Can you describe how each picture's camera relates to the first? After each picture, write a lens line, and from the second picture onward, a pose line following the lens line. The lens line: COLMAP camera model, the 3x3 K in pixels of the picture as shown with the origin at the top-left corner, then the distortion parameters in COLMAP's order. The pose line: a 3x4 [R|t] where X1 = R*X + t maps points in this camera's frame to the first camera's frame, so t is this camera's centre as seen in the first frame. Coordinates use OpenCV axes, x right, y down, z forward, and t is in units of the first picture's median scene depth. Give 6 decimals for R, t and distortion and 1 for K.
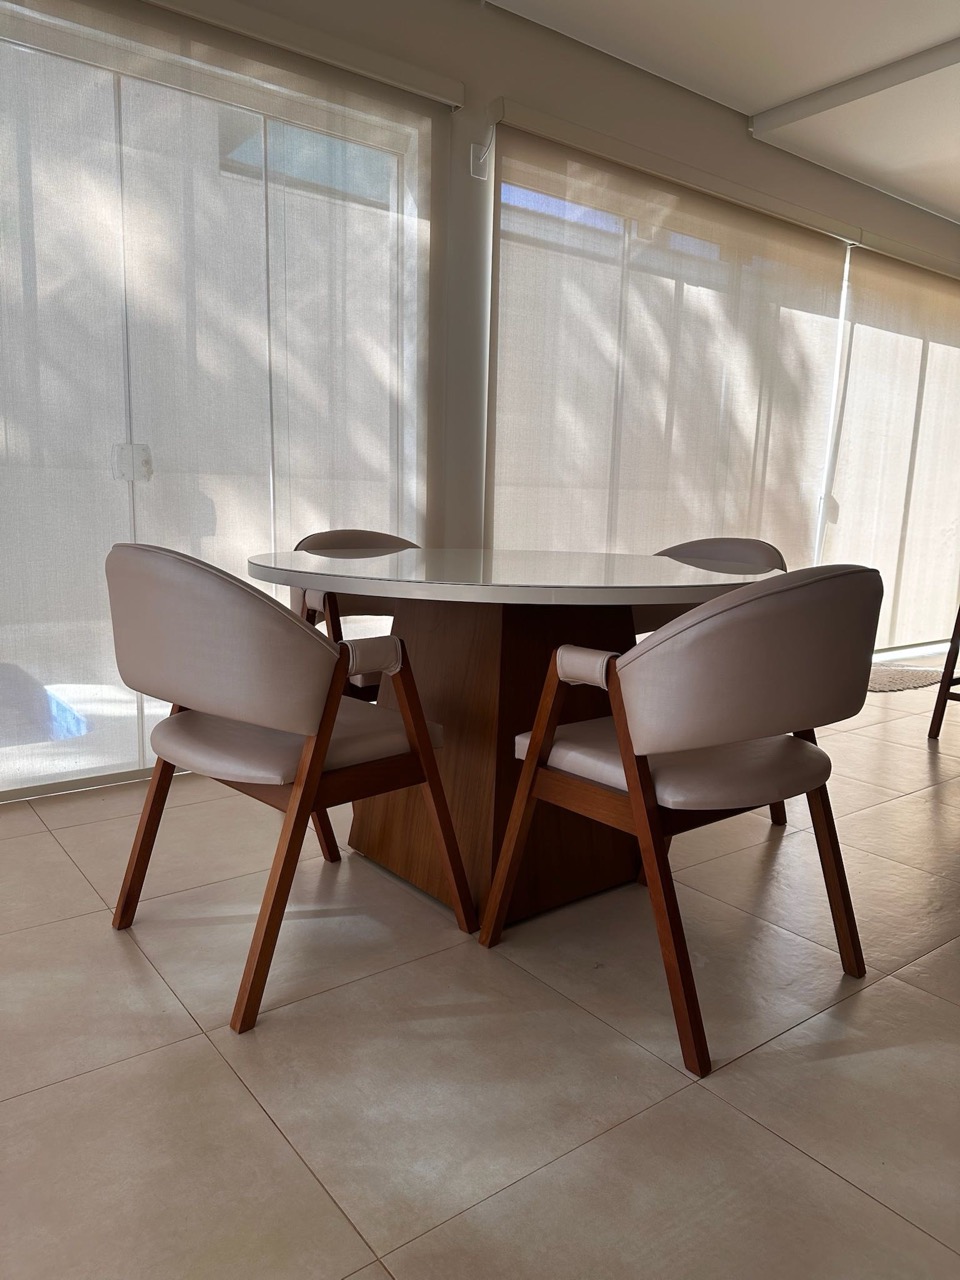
lens RADIAL K [[900.8, 0, 482.4], [0, 900.8, 641.0], [0, 0, 1]] dist [0.053120, -0.068299]
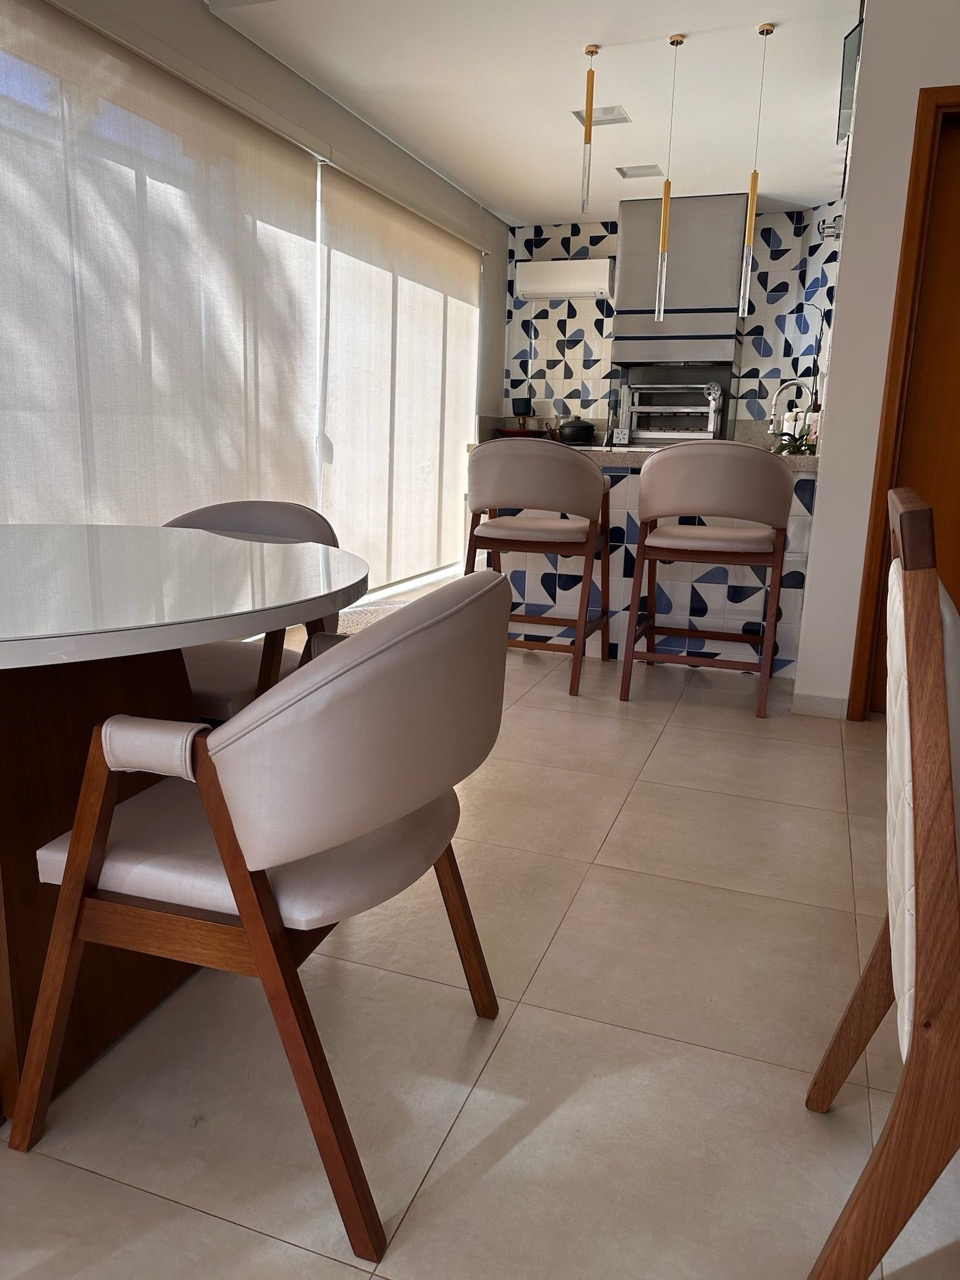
lens RADIAL K [[900.8, 0, 472.5], [0, 900.8, 640.0], [0, 0, 1]] dist [0.053120, -0.068299]
pose [[0.844901, -0.118938, 0.521532, -0.009684], [0.075480, 0.991721, 0.103886, -0.038895], [-0.529570, -0.048409, 0.846884, 0.120363]]
